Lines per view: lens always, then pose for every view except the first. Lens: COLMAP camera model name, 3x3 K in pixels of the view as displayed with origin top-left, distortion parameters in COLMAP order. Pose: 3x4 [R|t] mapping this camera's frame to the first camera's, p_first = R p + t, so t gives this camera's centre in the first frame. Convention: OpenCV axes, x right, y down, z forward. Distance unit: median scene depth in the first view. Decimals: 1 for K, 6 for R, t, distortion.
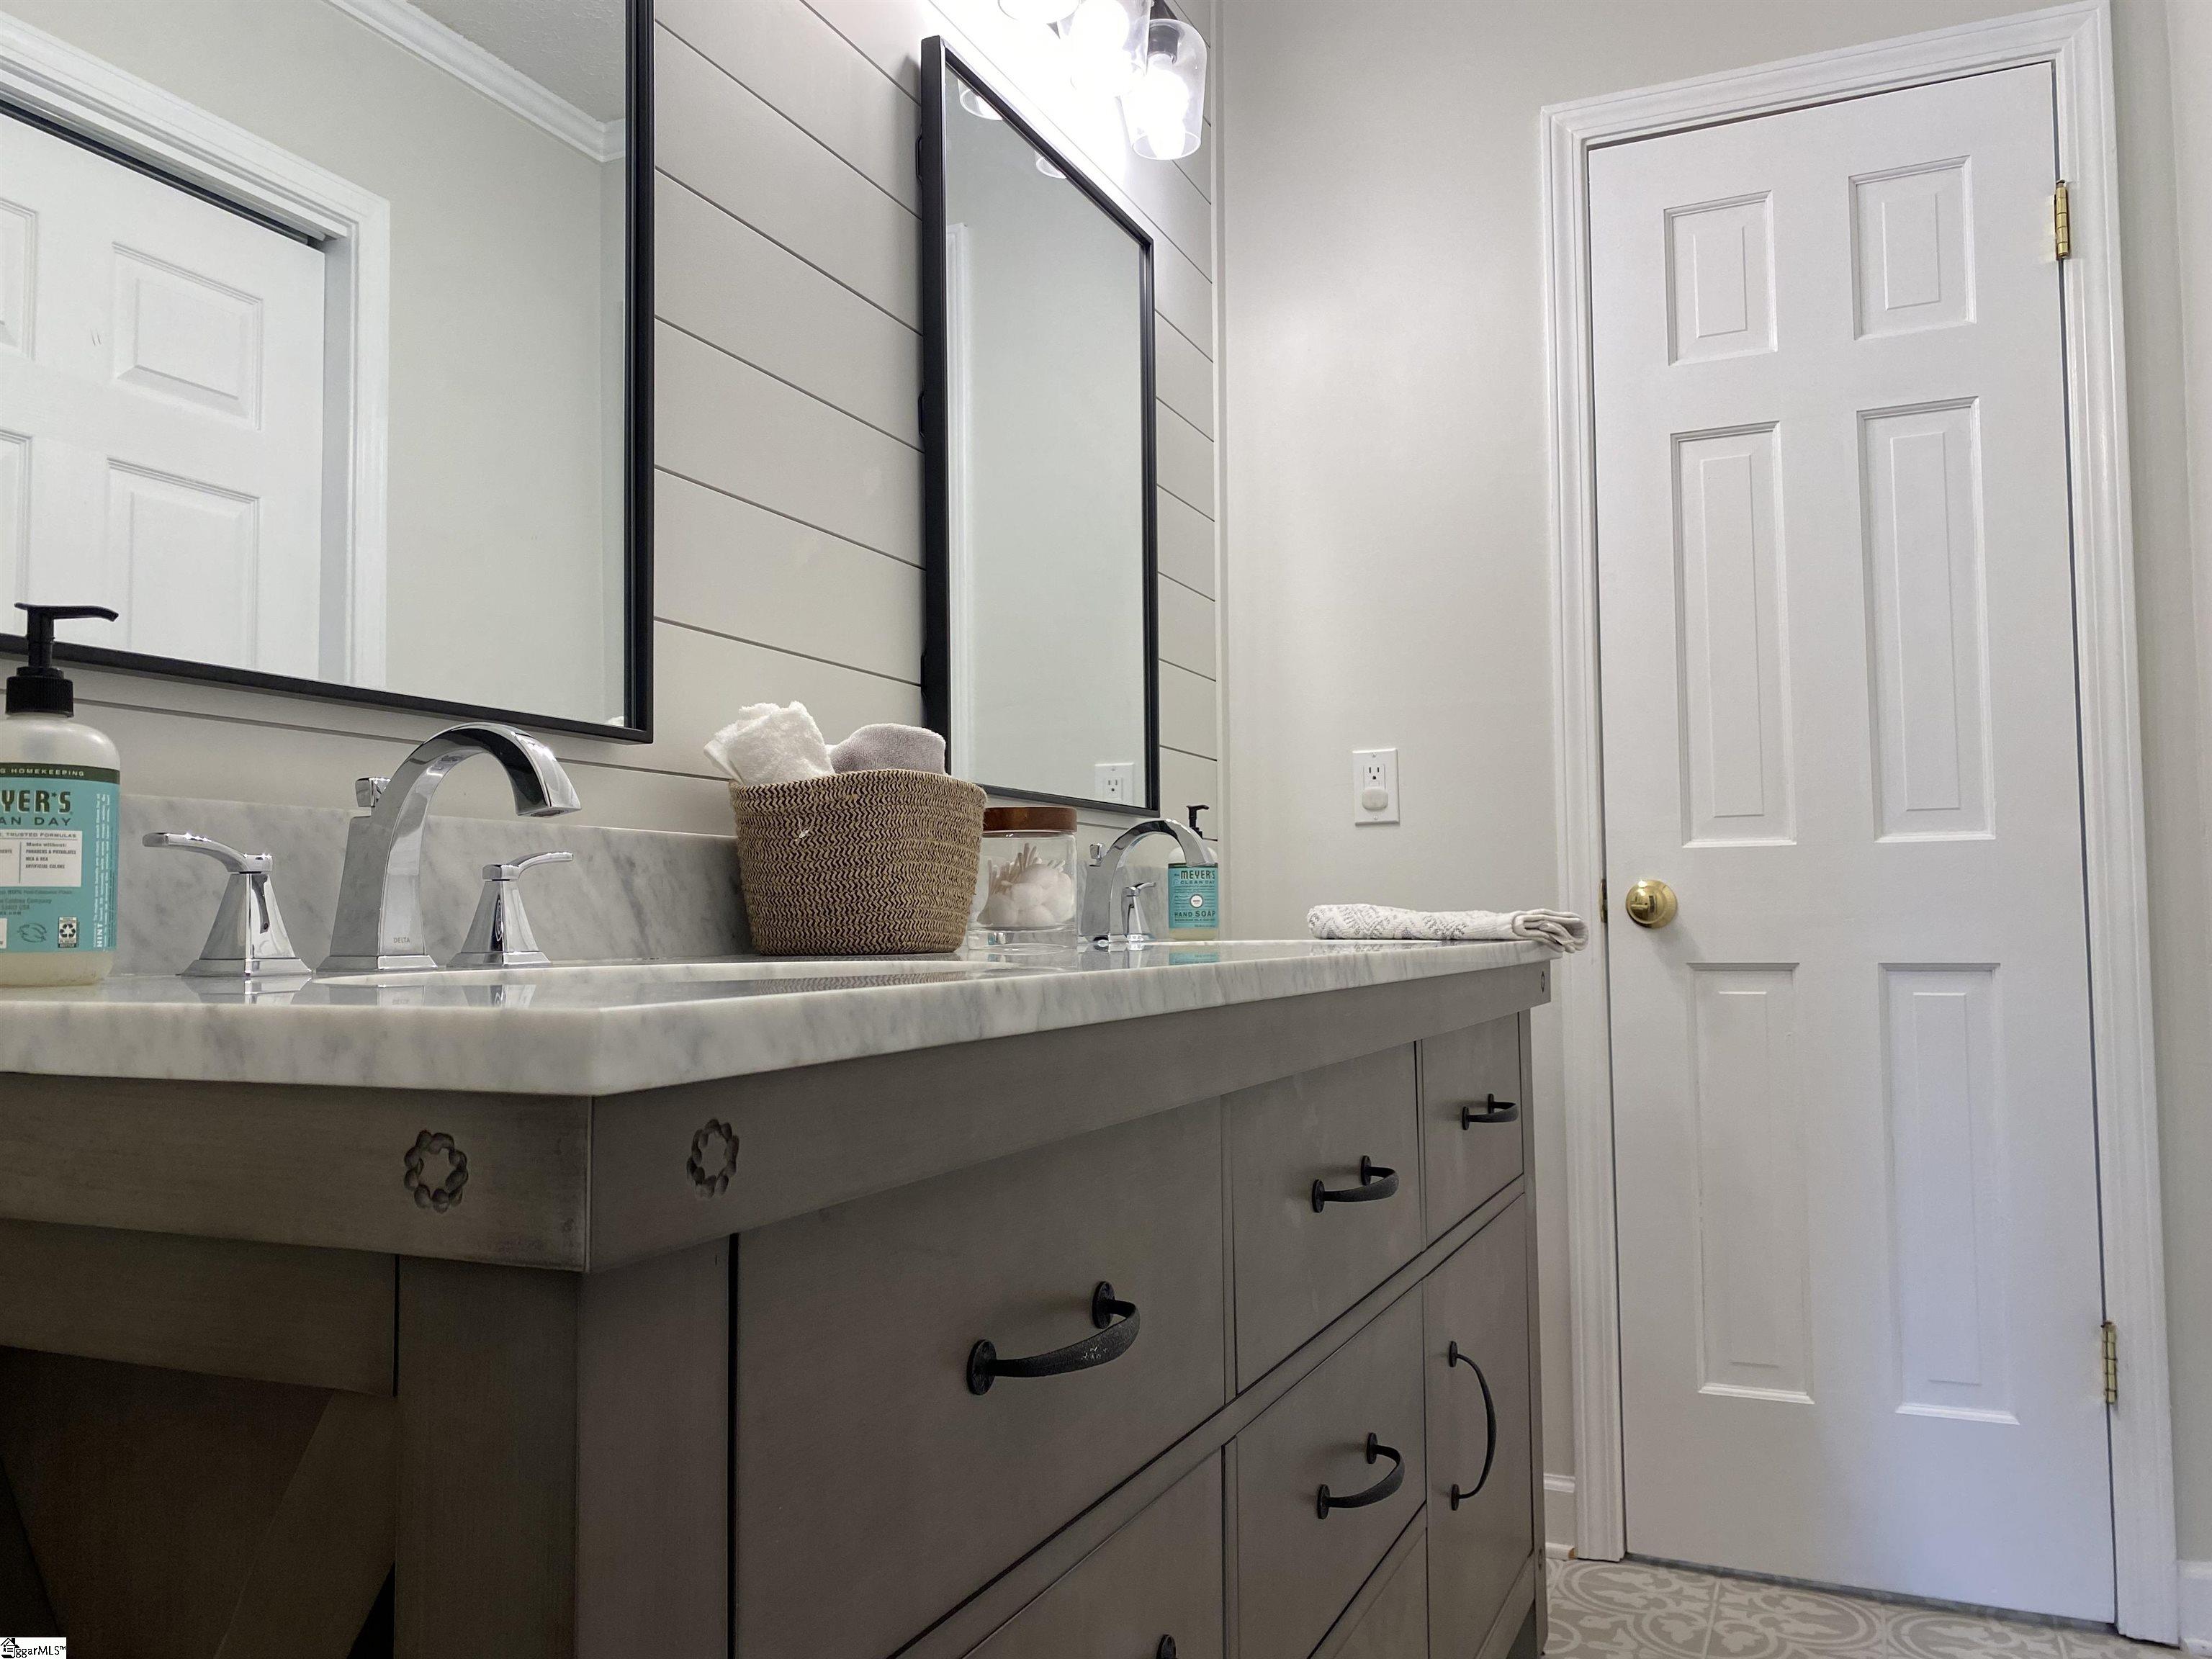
lens RADIAL K [[1696.2, 0, 1037.3], [0, 1696.2, 792.7], [0, 0, 1]] dist [0.064020, -0.059271]
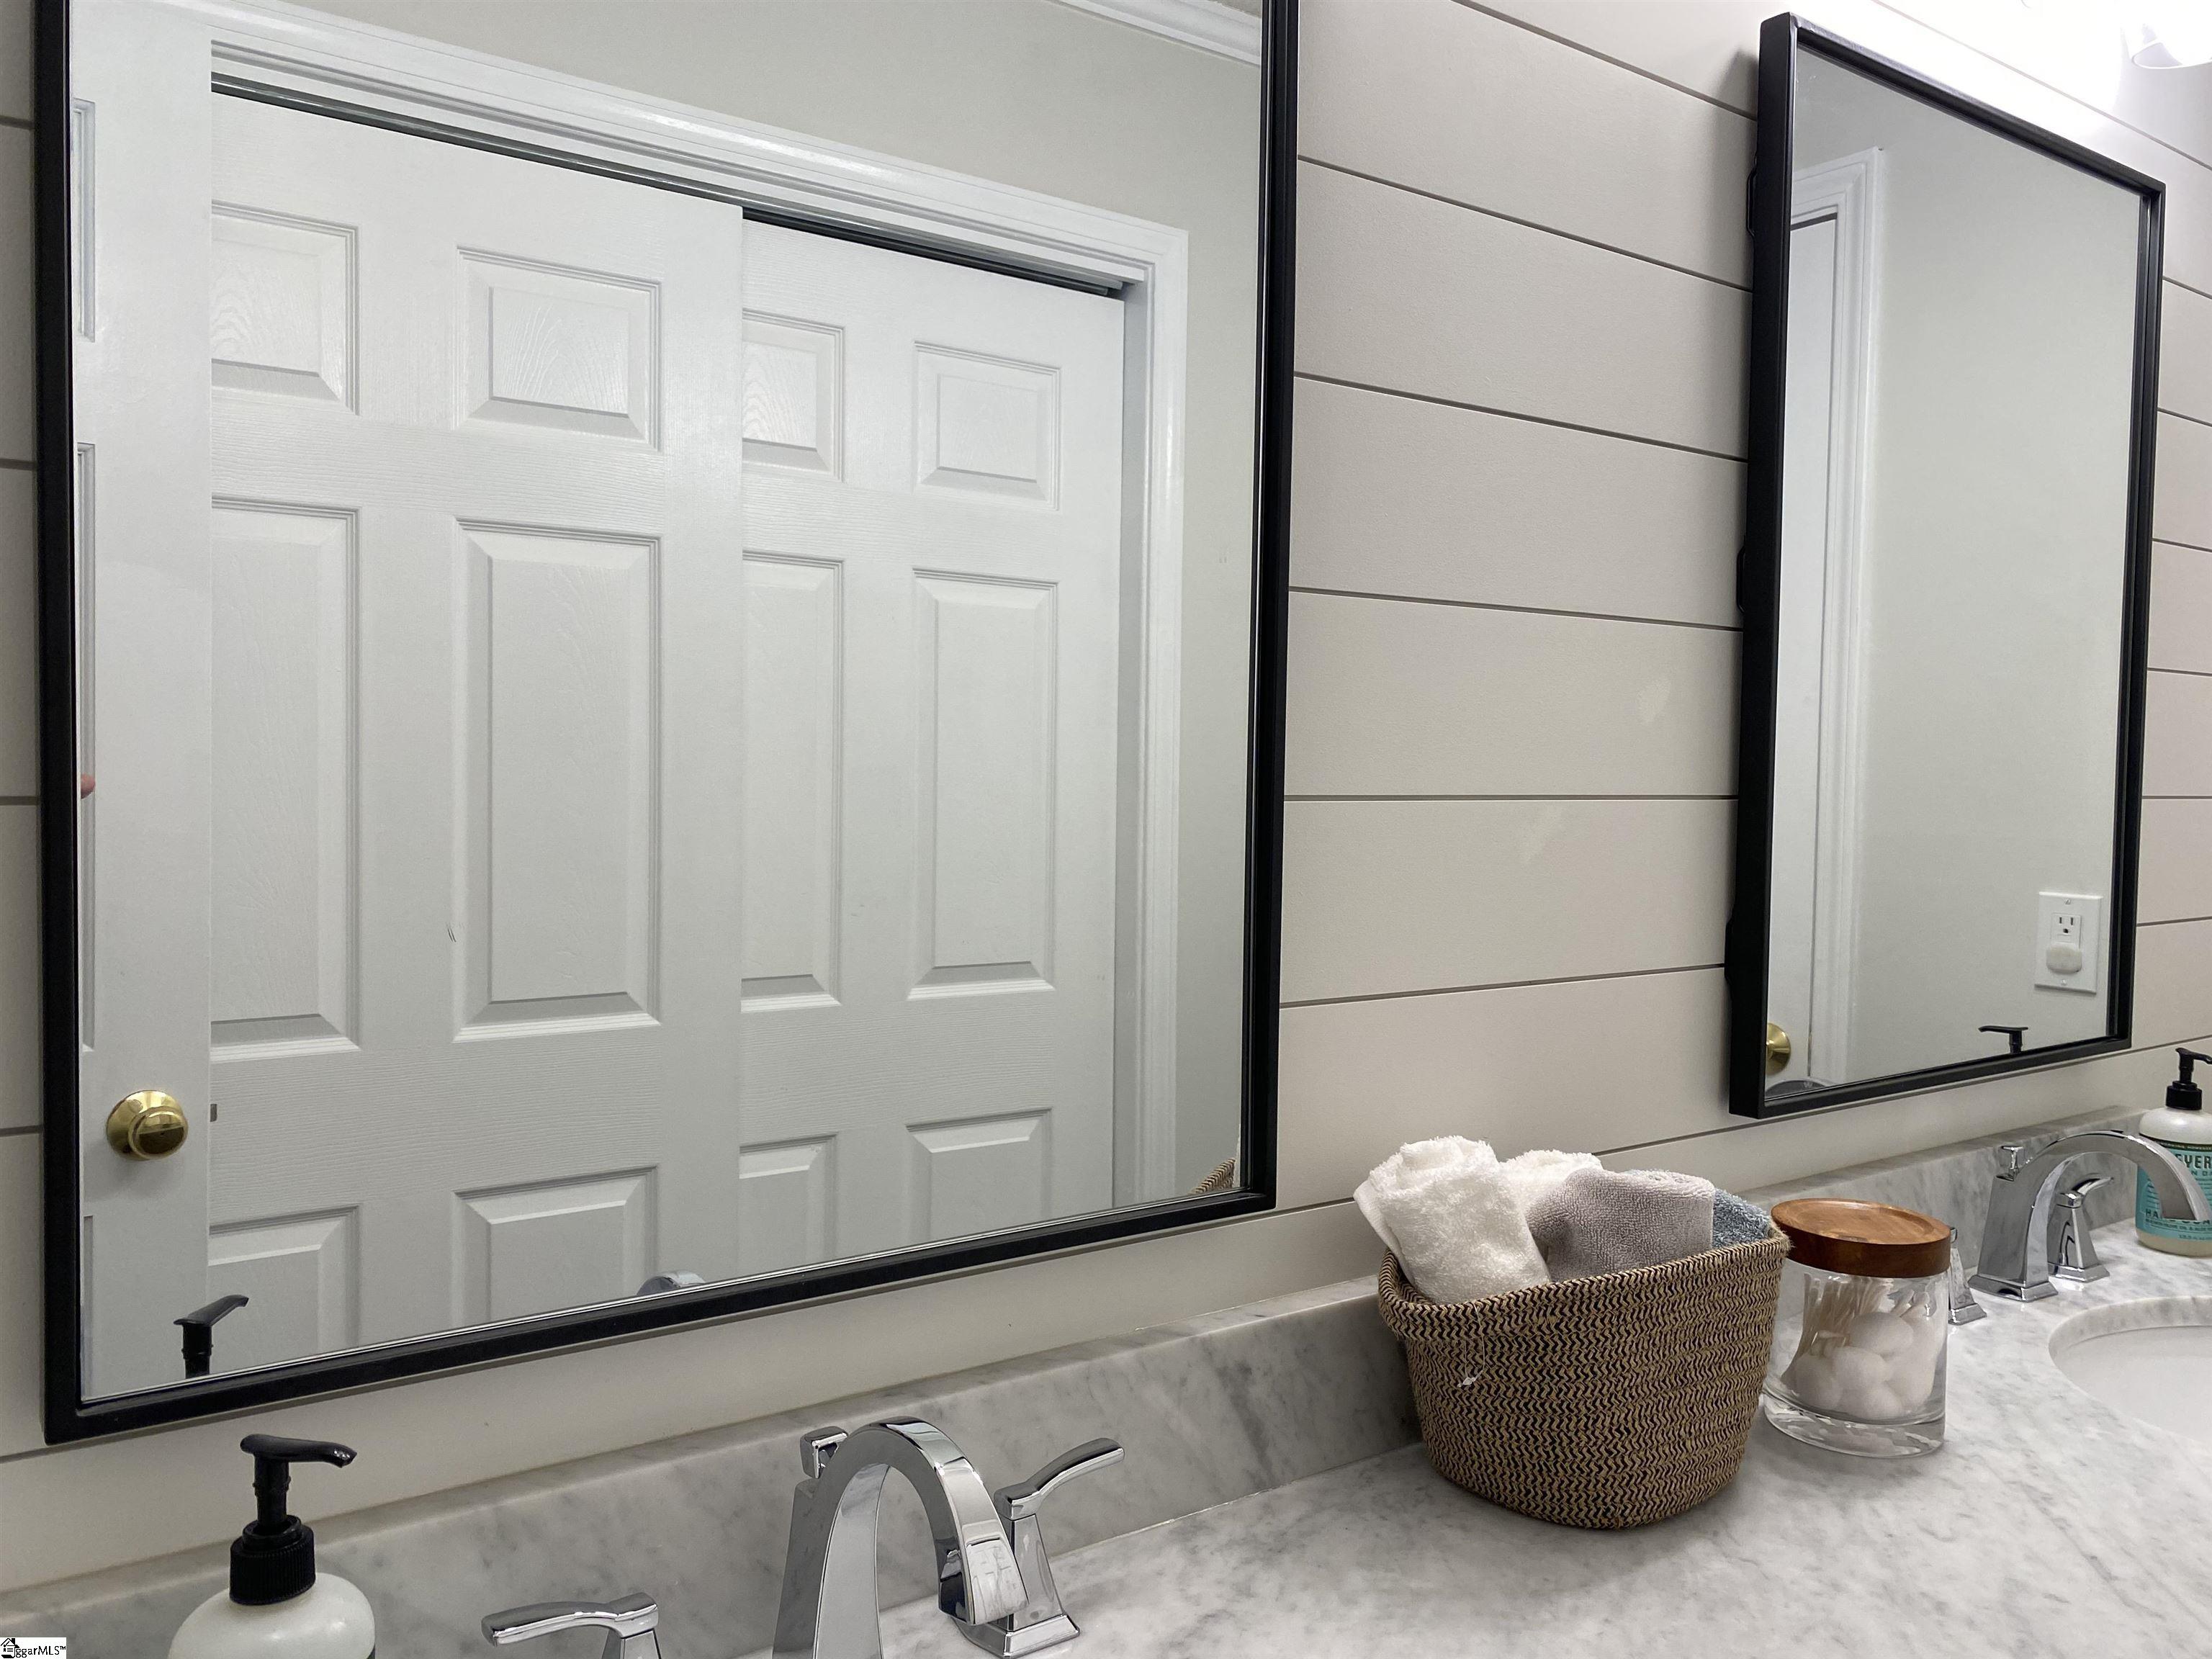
lens RADIAL K [[1696.2, 0, 1061.5], [0, 1696.2, 895.7], [0, 0, 1]] dist [0.064020, -0.059271]
pose [[0.876830, 0.039906, -0.479142, 0.031535], [0.020810, 0.992466, 0.120741, -0.184844], [0.480350, -0.115841, 0.869393, 0.231374]]
